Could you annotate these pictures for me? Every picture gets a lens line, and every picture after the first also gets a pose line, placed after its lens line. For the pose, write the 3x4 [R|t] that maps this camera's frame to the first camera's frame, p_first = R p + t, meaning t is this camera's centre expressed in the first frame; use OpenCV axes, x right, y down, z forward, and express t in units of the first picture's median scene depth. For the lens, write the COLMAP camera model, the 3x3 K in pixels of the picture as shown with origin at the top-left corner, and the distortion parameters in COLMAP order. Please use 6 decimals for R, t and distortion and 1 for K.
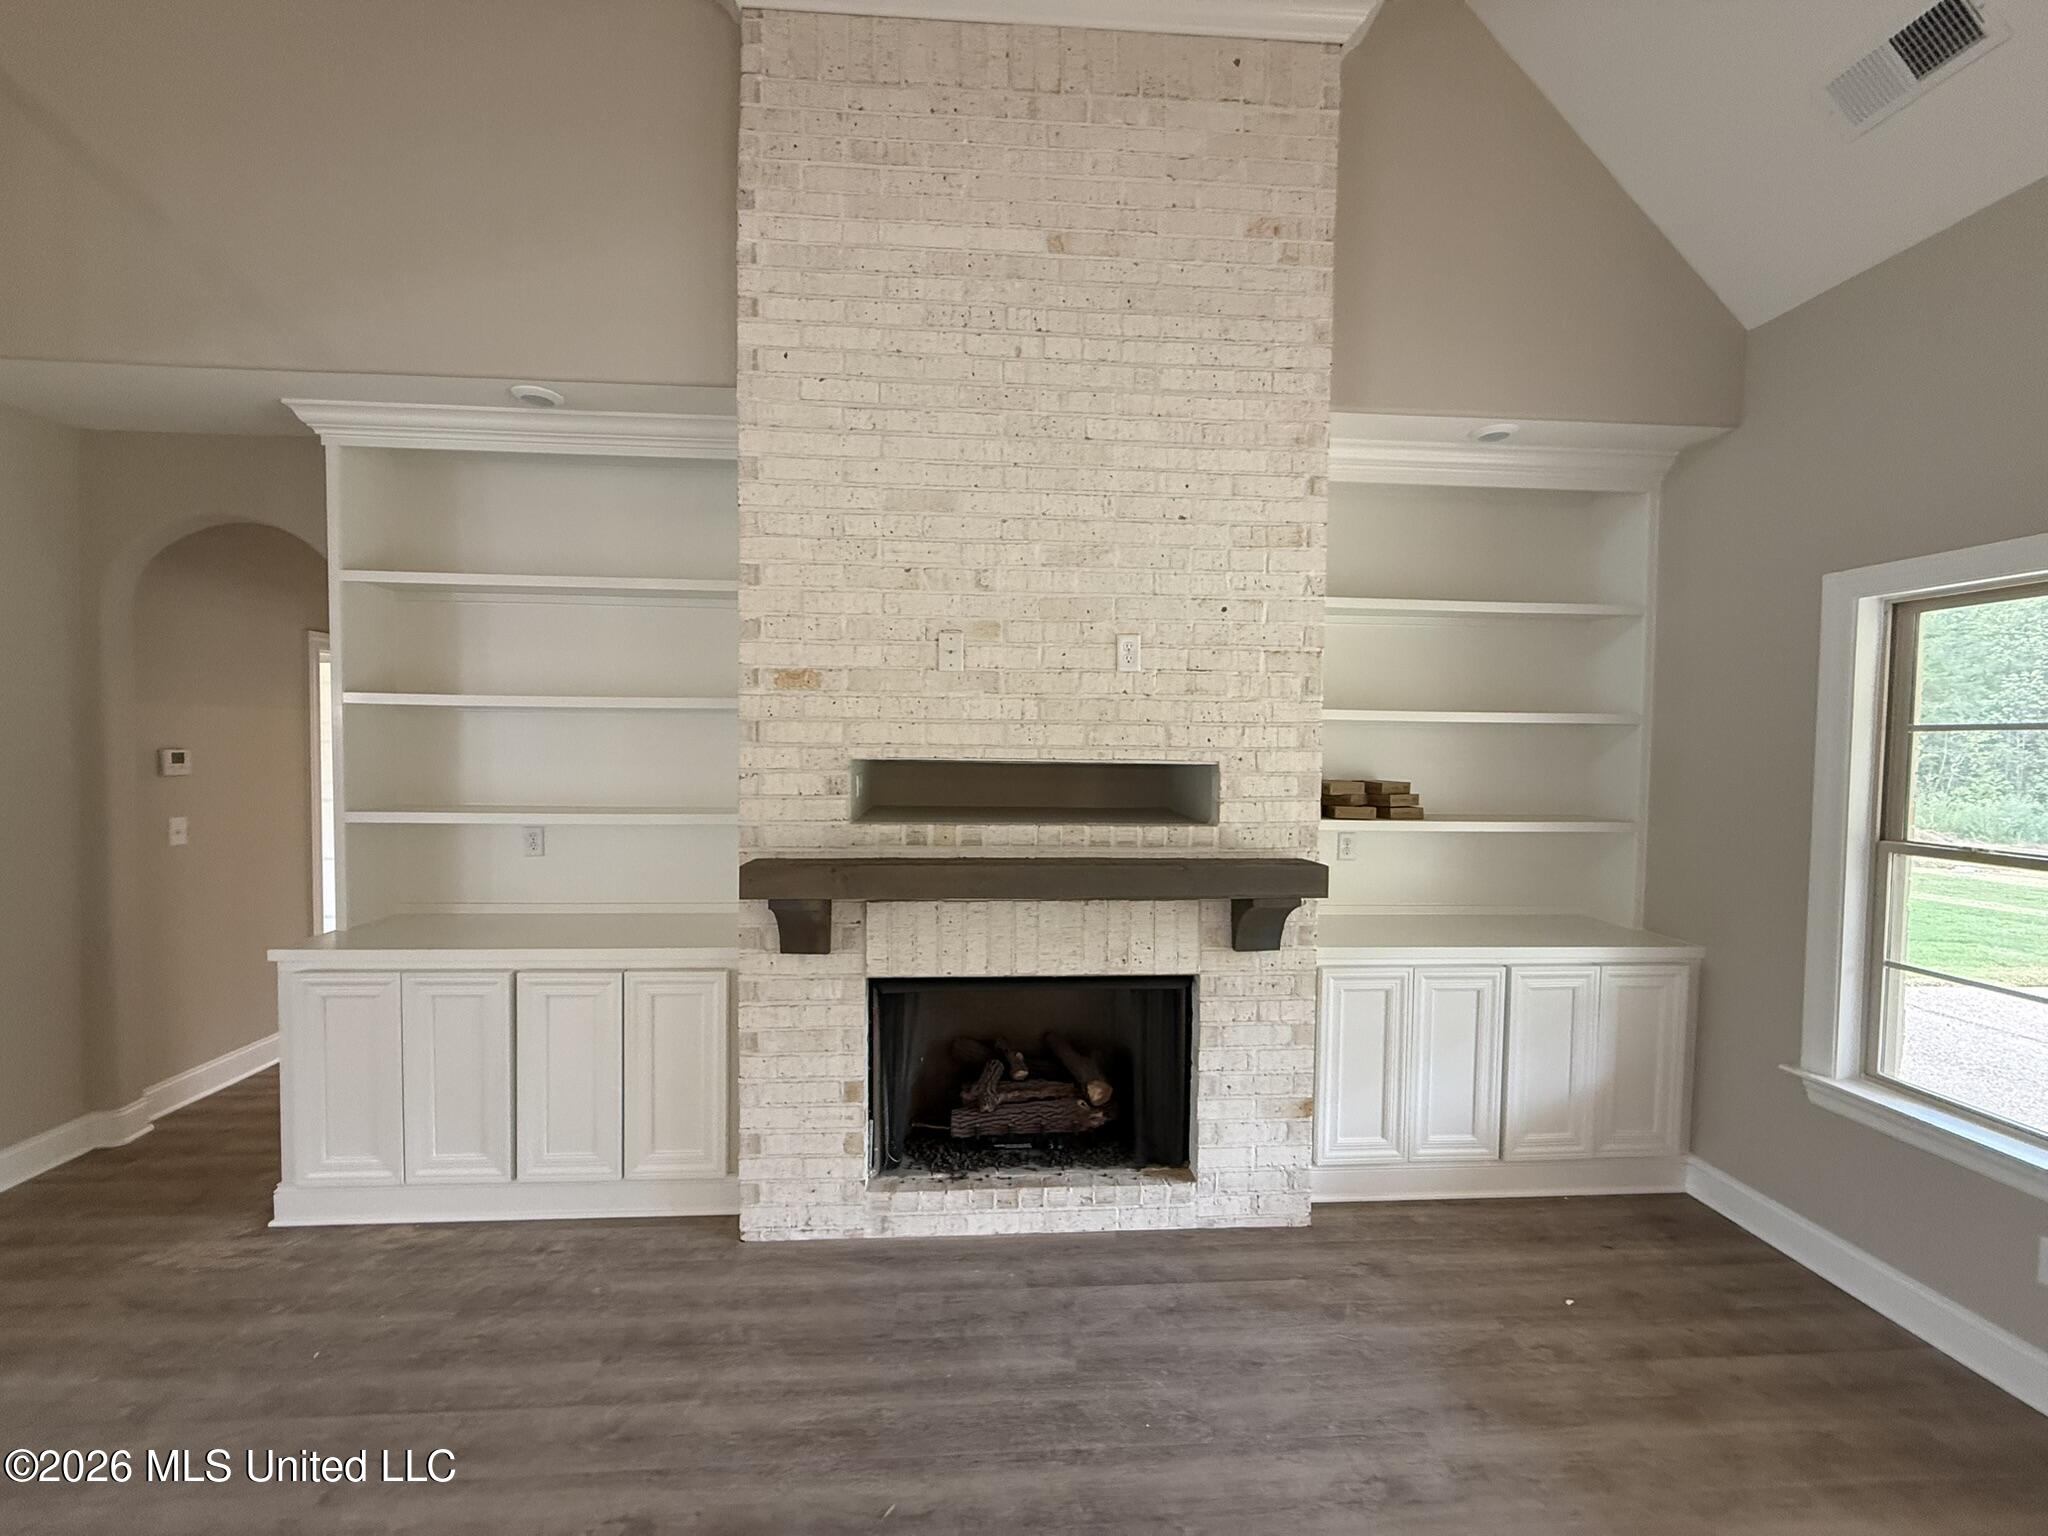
lens RADIAL K [[811.5, 0, 1017.2], [0, 811.5, 770.3], [0, 0, 1]] dist [0.000131, -0.000096]
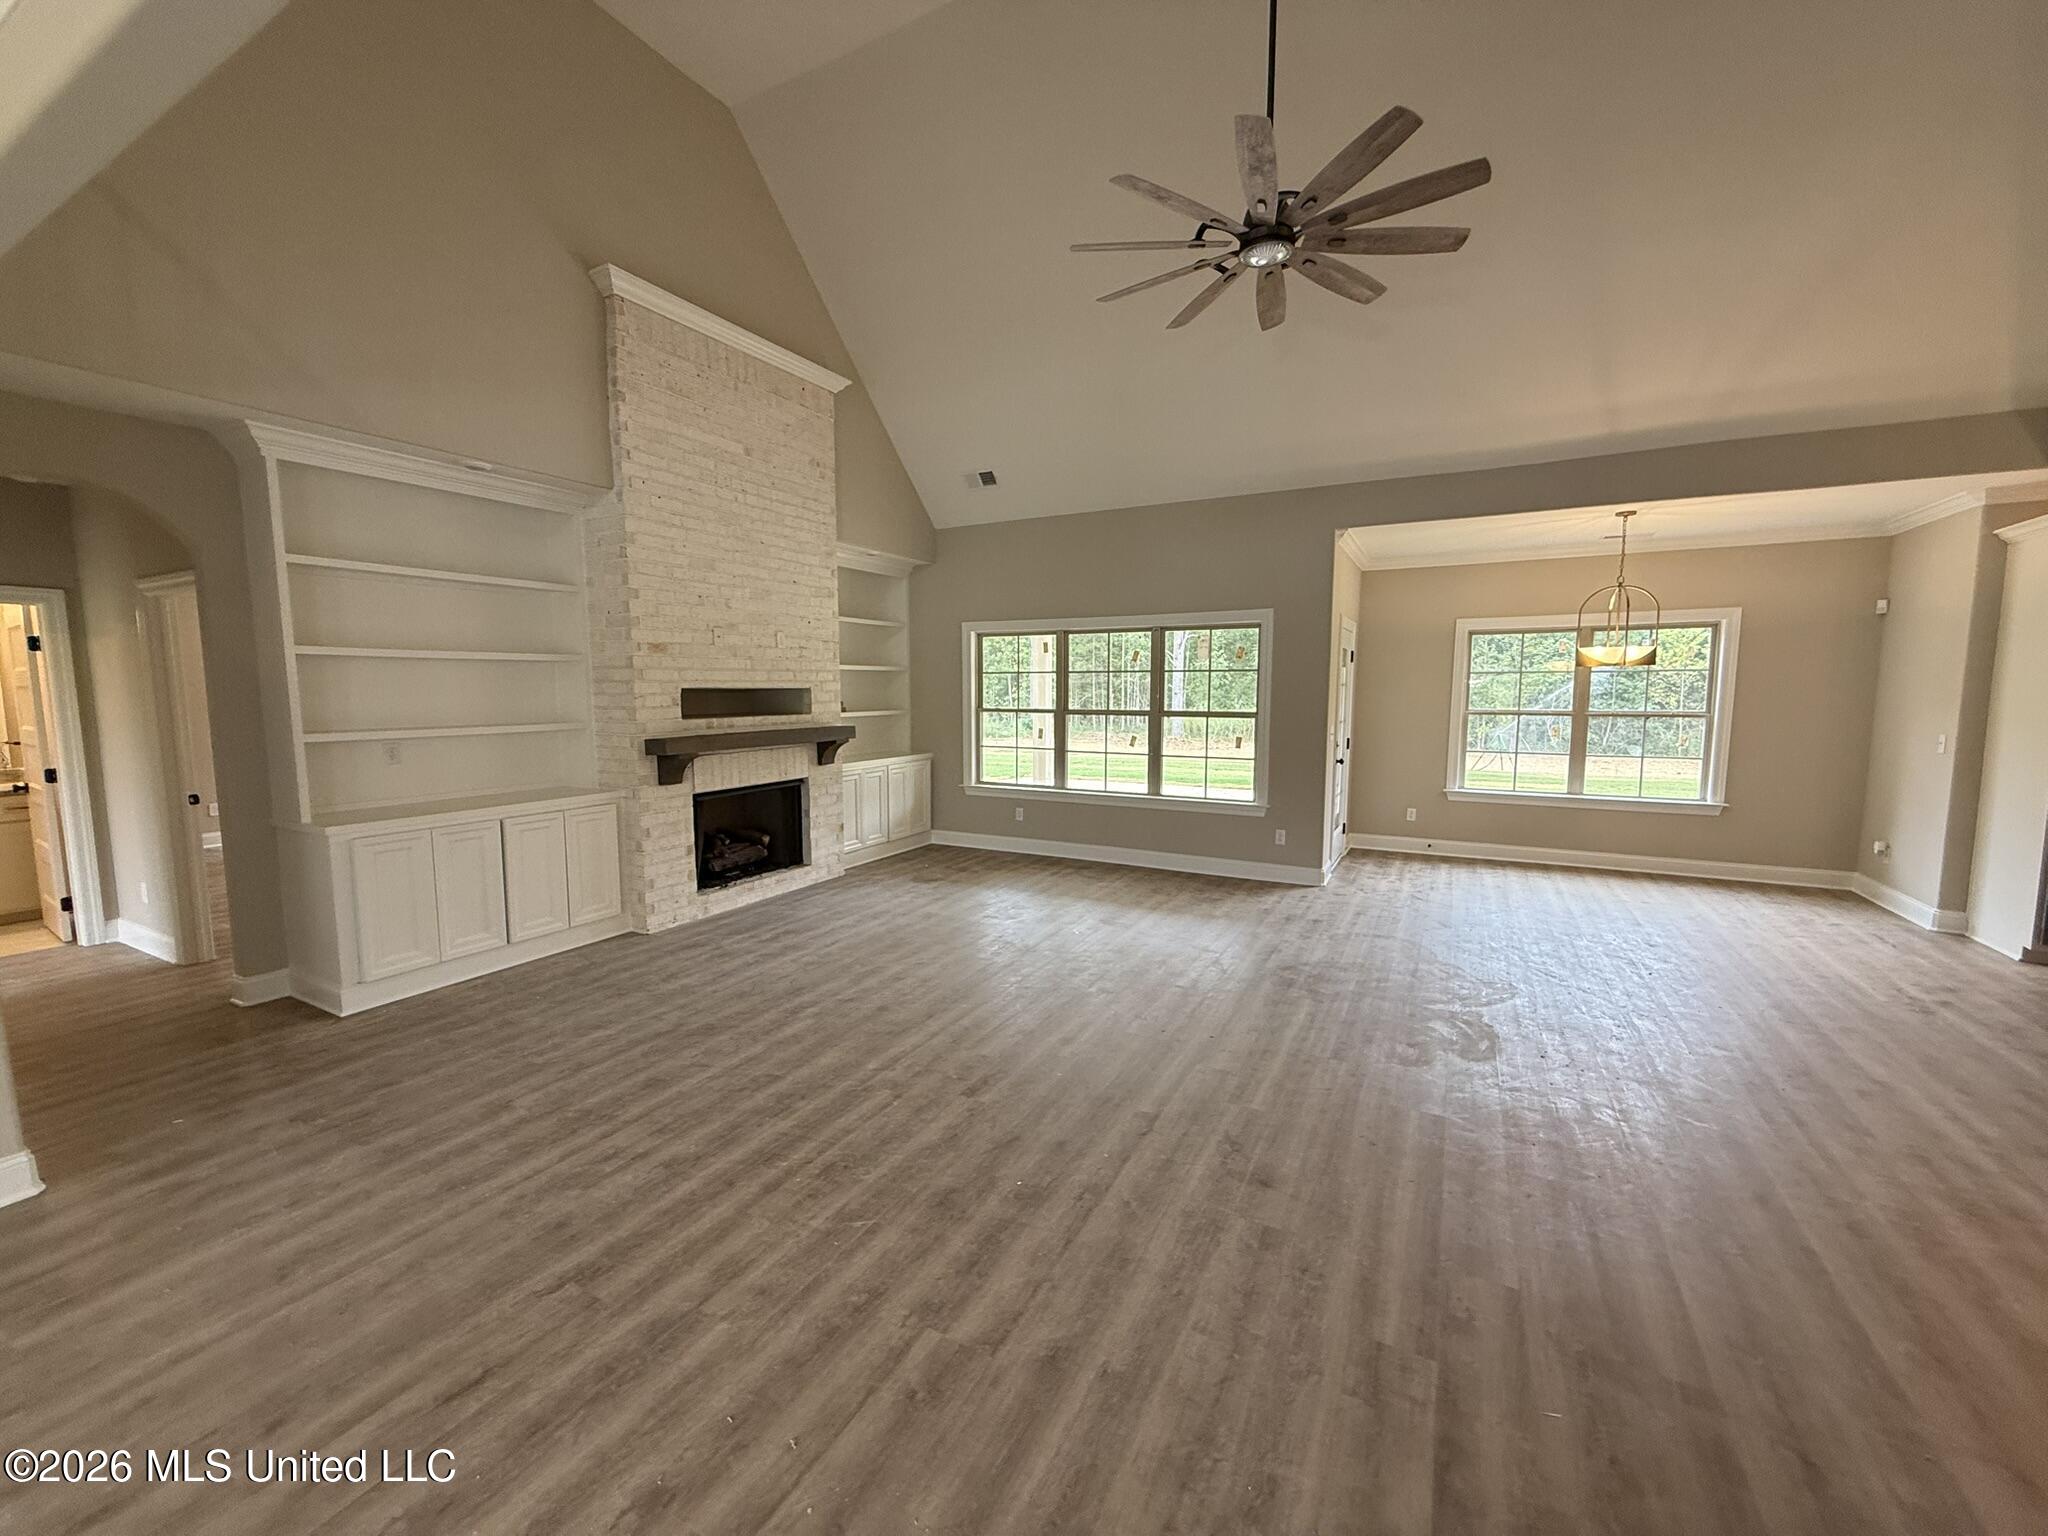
lens RADIAL K [[811.5, 0, 1017.3], [0, 811.5, 771.5], [0, 0, 1]] dist [0.000131, -0.000096]
pose [[0.538742, -0.102401, 0.836224, -1.464611], [0.038386, 0.994538, 0.097058, 0.029159], [-0.841596, -0.020190, 0.539731, -0.812241]]
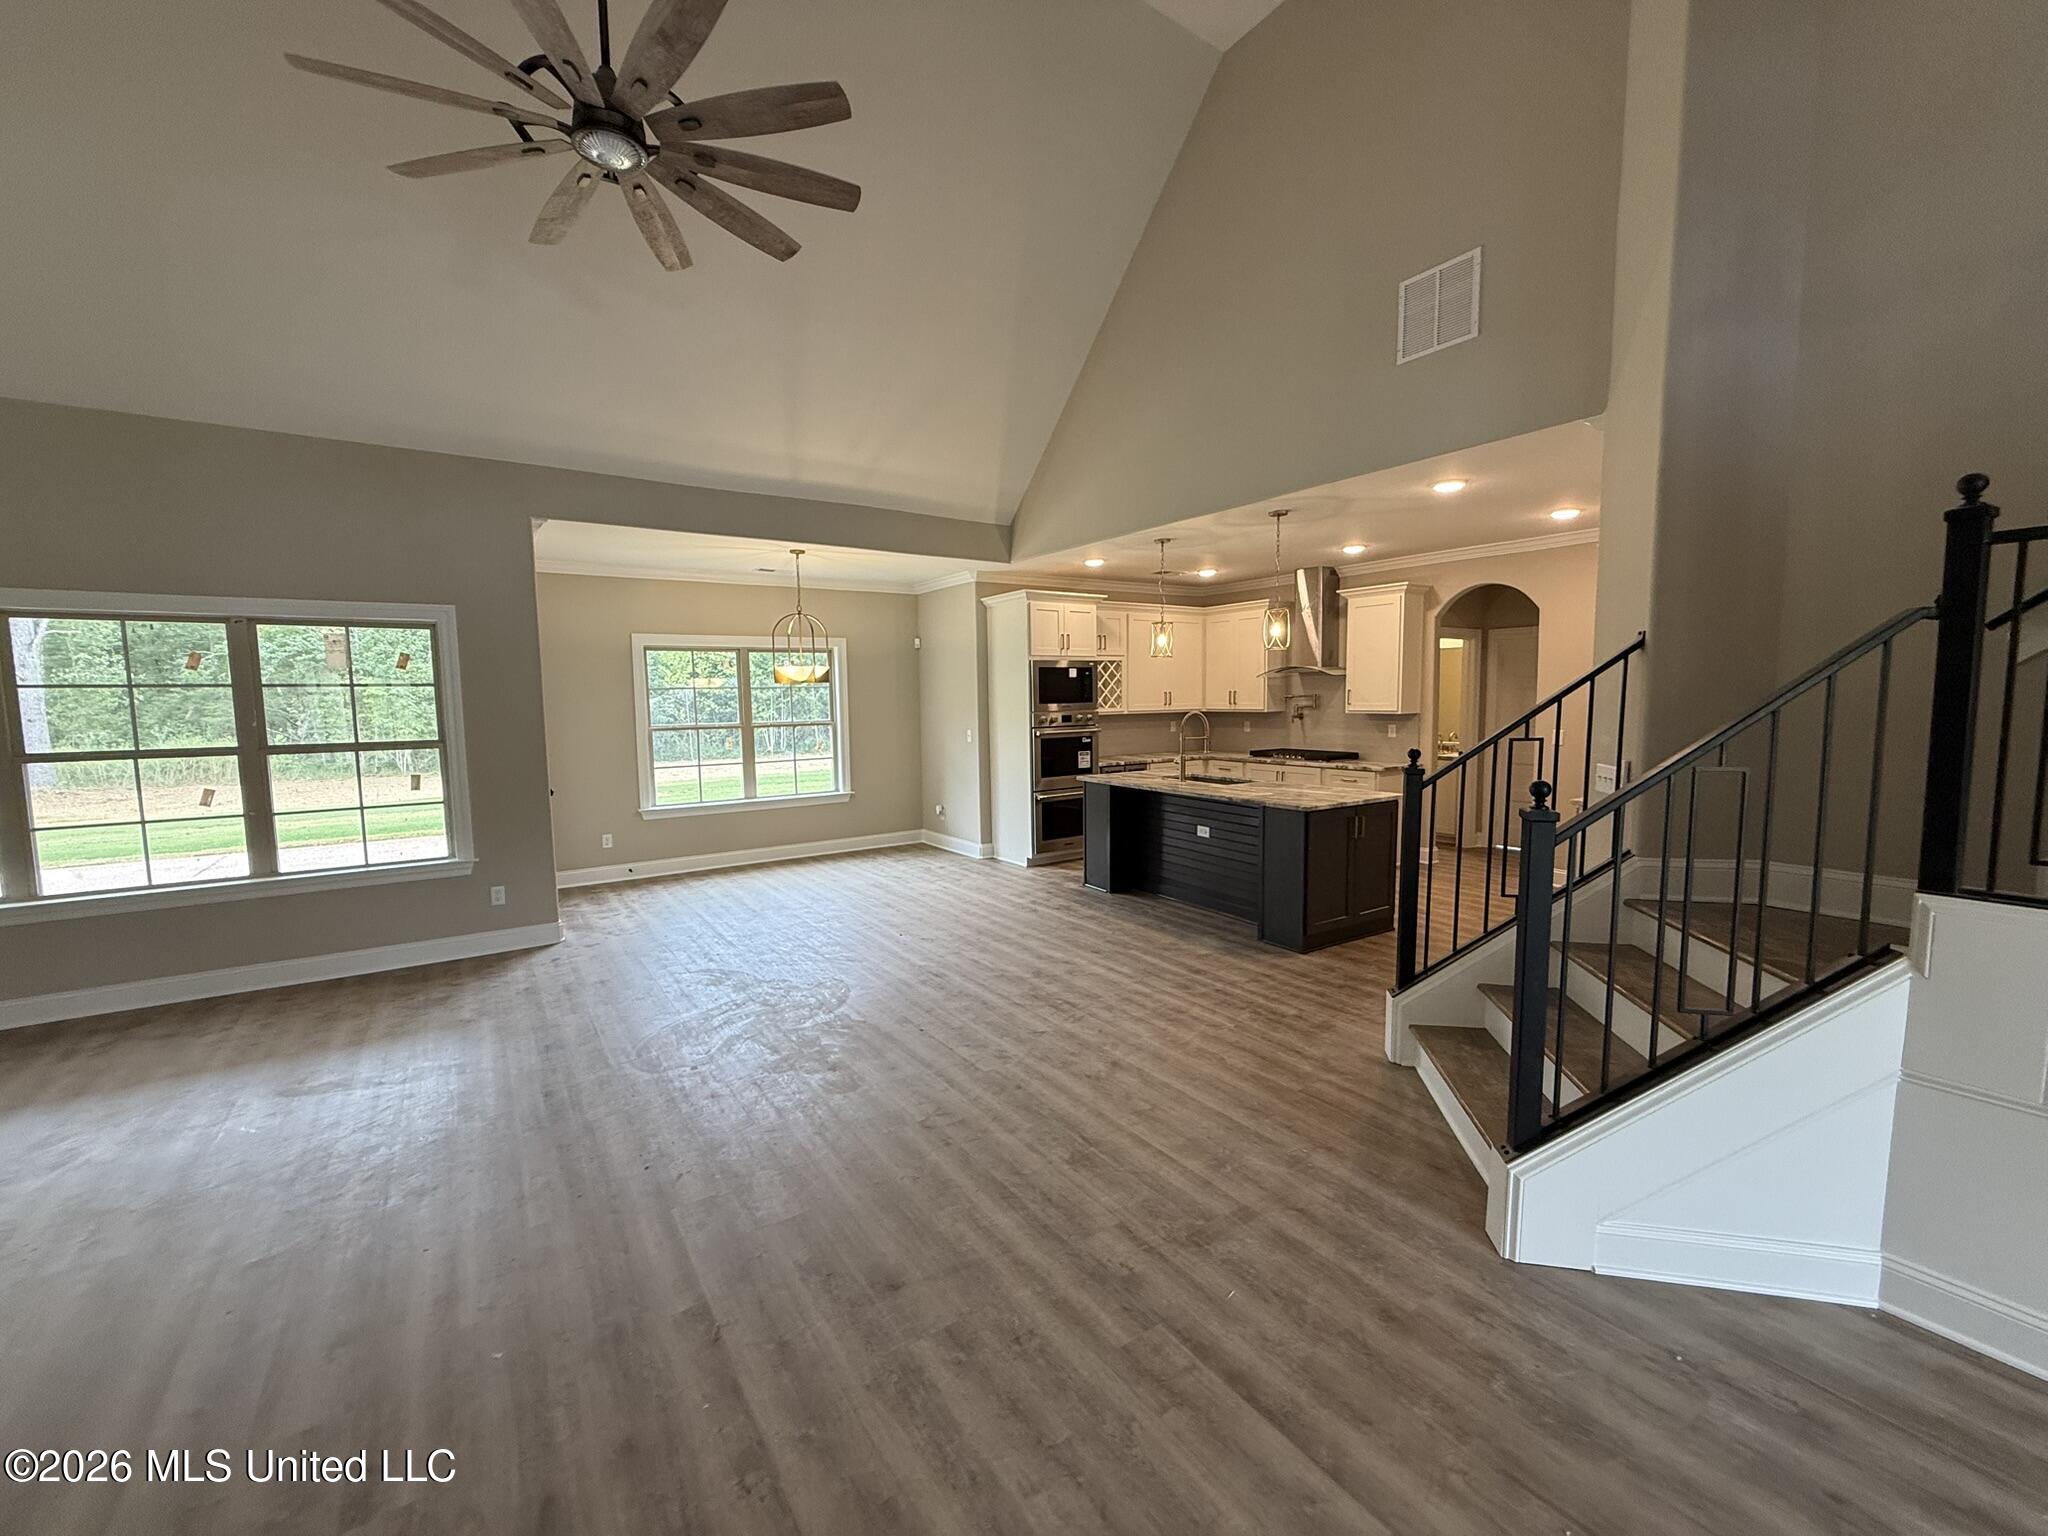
lens RADIAL K [[811.5, 0, 1018.7], [0, 811.5, 769.0], [0, 0, 1]] dist [0.000131, -0.000096]
pose [[-0.503049, -0.084694, 0.860098, -1.269795], [0.037239, 0.992138, 0.119476, 0.009828], [-0.863455, 0.092132, -0.495940, -0.293268]]
